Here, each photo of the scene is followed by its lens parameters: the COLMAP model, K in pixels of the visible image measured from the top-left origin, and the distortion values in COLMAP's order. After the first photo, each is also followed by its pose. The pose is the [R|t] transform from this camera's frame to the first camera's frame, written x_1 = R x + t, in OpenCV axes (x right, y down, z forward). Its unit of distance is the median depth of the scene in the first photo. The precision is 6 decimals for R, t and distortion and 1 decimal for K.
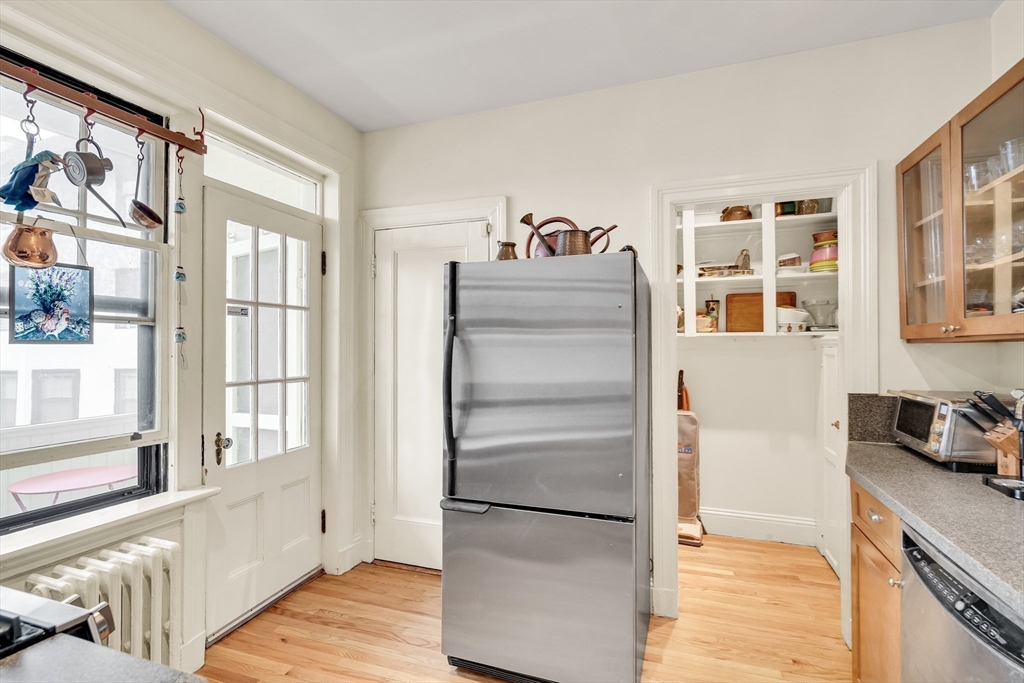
lens RADIAL K [[487.0, 0, 512.8], [0, 487.0, 346.4], [0, 0, 1]] dist [0.001297, 0.002108]
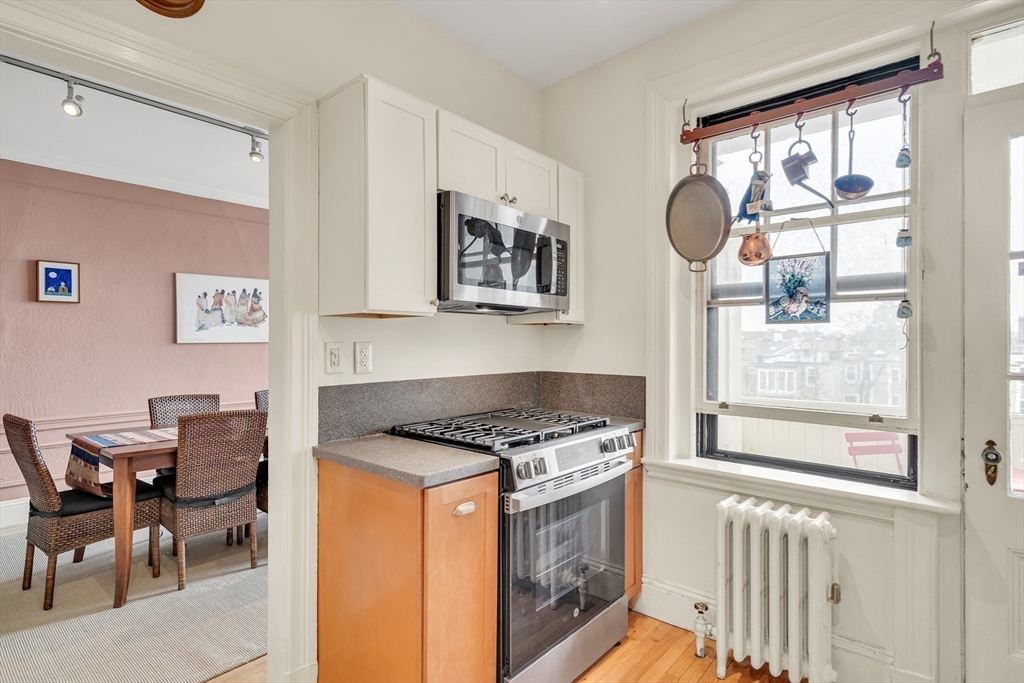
lens RADIAL K [[517.6, 0, 504.7], [0, 517.6, 338.3], [0, 0, 1]] dist [0.005255, 0.000569]
pose [[-0.377892, -0.000297, -0.925850, 0.479065], [0.004771, 0.999986, -0.002268, 0.029474], [0.925837, -0.005275, -0.377885, 0.787049]]
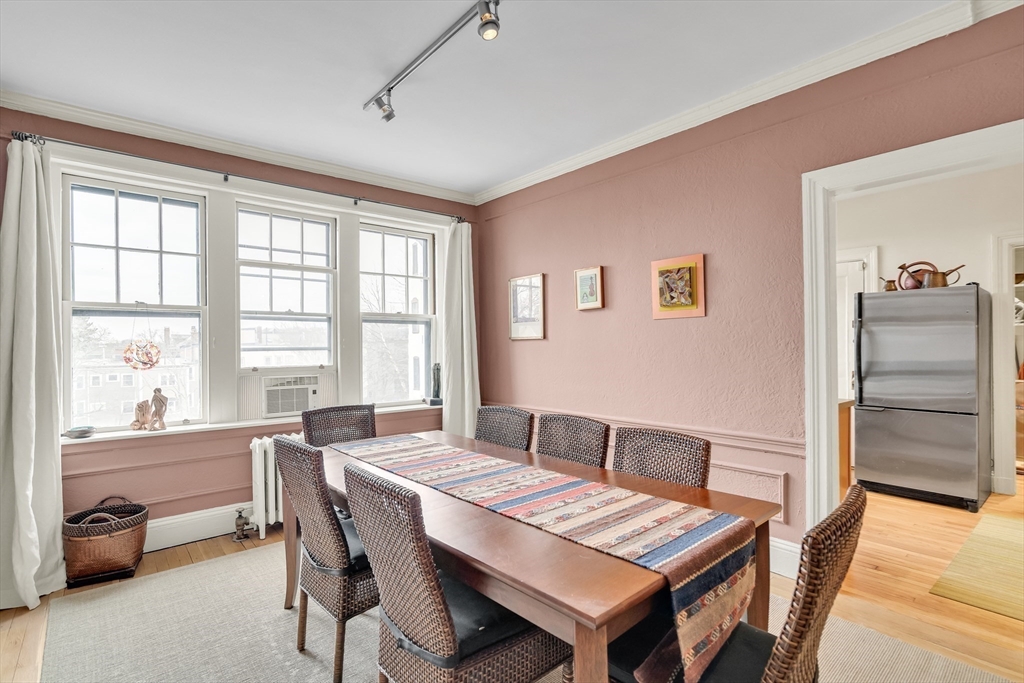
lens RADIAL K [[487.0, 0, 515.1], [0, 487.0, 342.9], [0, 0, 1]] dist [0.001297, 0.002108]
pose [[0.868763, -0.001936, -0.495224, -0.617925], [0.004008, 0.999987, 0.003121, 0.049264], [0.495211, -0.004696, 0.868760, -2.559896]]
